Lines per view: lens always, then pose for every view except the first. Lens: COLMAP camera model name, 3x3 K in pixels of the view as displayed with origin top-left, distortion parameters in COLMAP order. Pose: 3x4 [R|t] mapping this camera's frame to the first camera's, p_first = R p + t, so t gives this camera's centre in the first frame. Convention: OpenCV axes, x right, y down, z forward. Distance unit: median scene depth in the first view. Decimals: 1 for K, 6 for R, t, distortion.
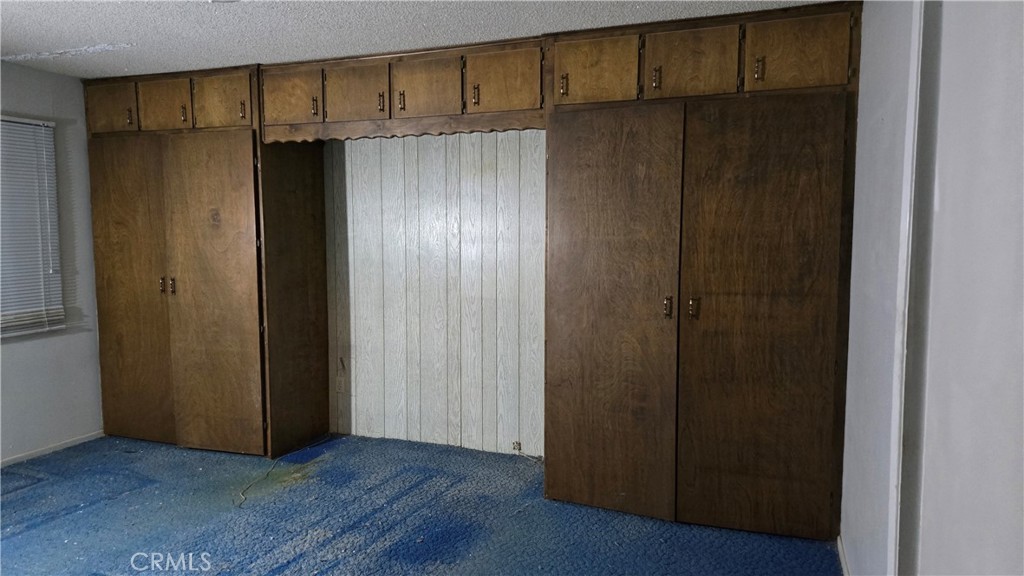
lens RADIAL K [[692.2, 0, 512.9], [0, 692.2, 288.1], [0, 0, 1]] dist [0.030498, -0.005423]
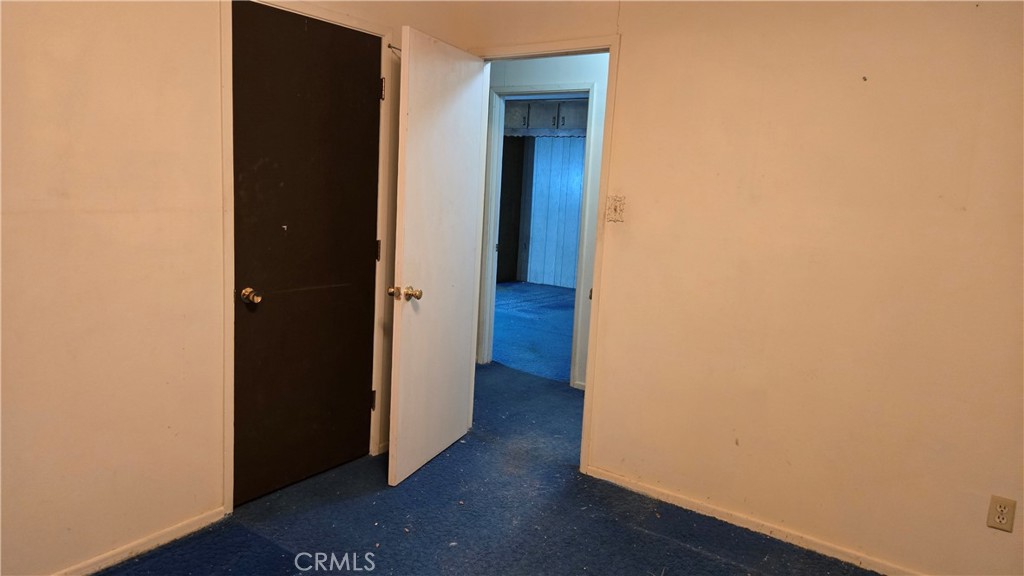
lens RADIAL K [[692.2, 0, 511.7], [0, 692.2, 287.7], [0, 0, 1]] dist [0.030498, -0.005423]
pose [[0.968676, 0.089324, -0.231707, 0.218084], [-0.074465, 0.994612, 0.072119, 0.100091], [0.236900, -0.052605, 0.970109, -1.093729]]
